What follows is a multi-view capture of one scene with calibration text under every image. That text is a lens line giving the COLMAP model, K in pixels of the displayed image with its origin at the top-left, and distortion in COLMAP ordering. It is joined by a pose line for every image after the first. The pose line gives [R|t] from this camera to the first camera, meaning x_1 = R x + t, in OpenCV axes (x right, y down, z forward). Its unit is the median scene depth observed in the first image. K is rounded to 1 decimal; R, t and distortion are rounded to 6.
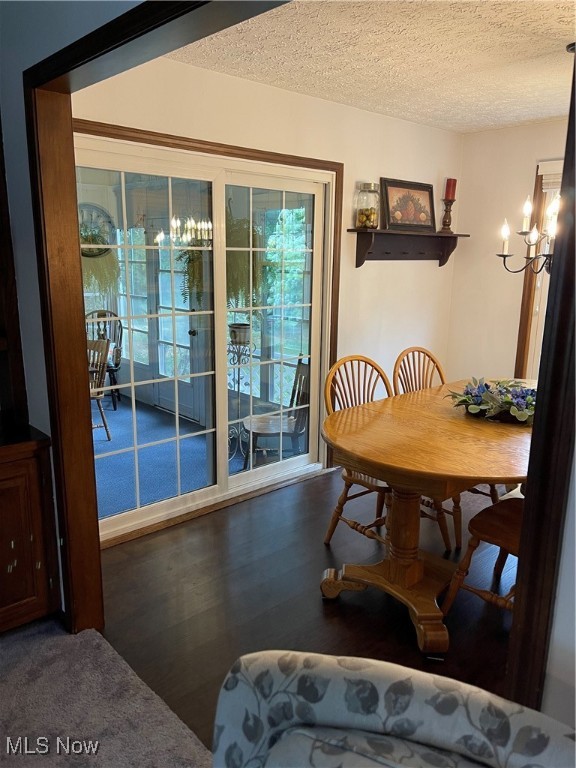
lens RADIAL K [[590.3, 0, 271.4], [0, 590.3, 381.3], [0, 0, 1]] dist [0.039770, -0.014897]
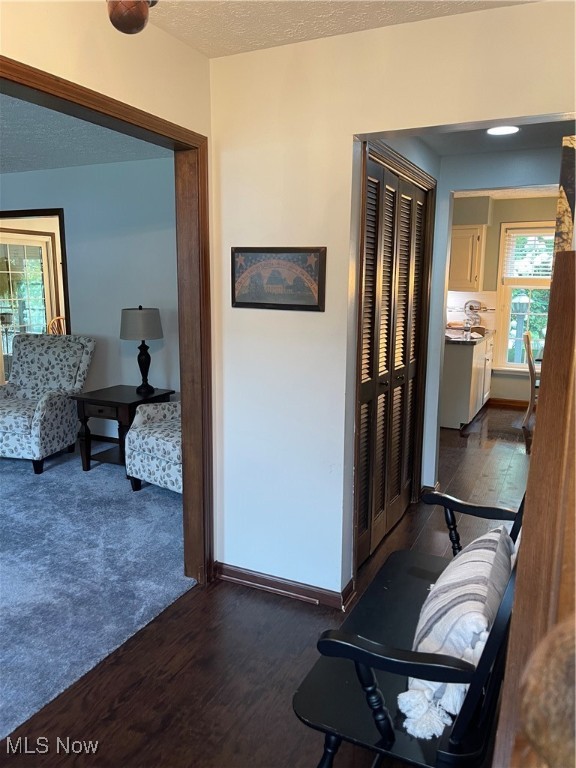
lens RADIAL K [[590.3, 0, 287.4], [0, 590.3, 381.1], [0, 0, 1]] dist [0.039770, -0.014897]
pose [[0.920880, -0.069058, 0.383681, 0.028949], [0.085928, 0.995936, -0.026982, 0.254342], [-0.380259, 0.057816, 0.923071, -1.092970]]
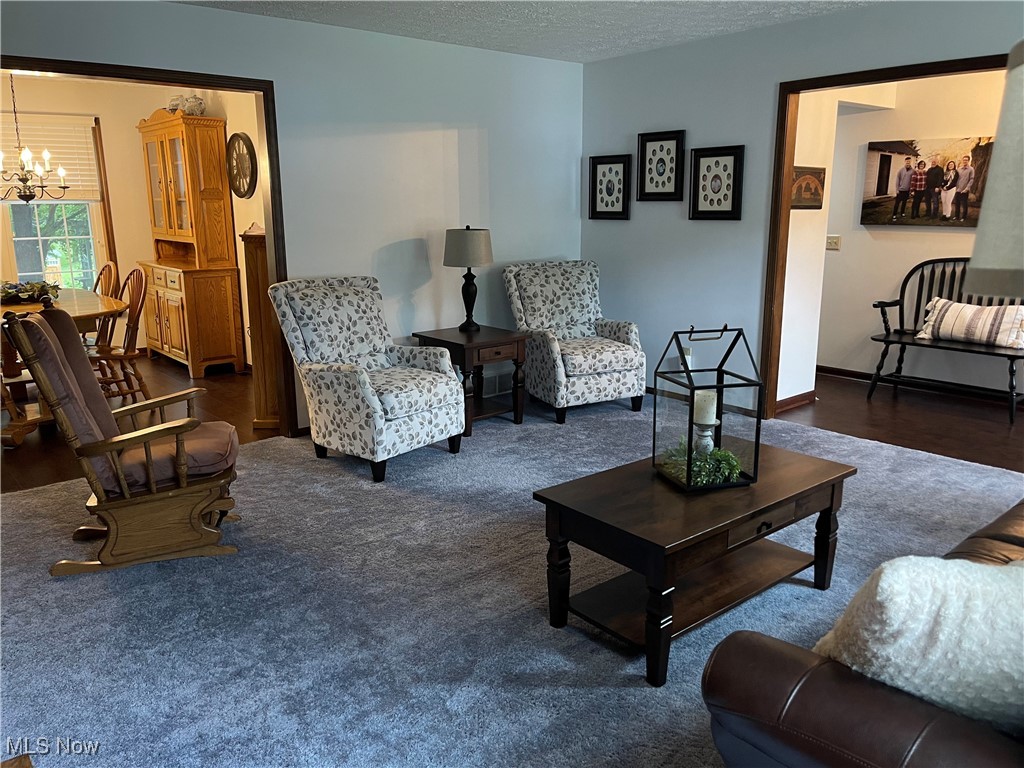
lens RADIAL K [[787.1, 0, 511.5], [0, 787.1, 386.2], [0, 0, 1]] dist [0.039770, -0.014897]
pose [[0.023455, -0.246504, 0.968858, -0.962866], [0.221703, 0.946276, 0.235392, 0.039267], [-0.974832, 0.209278, 0.076846, -0.151173]]
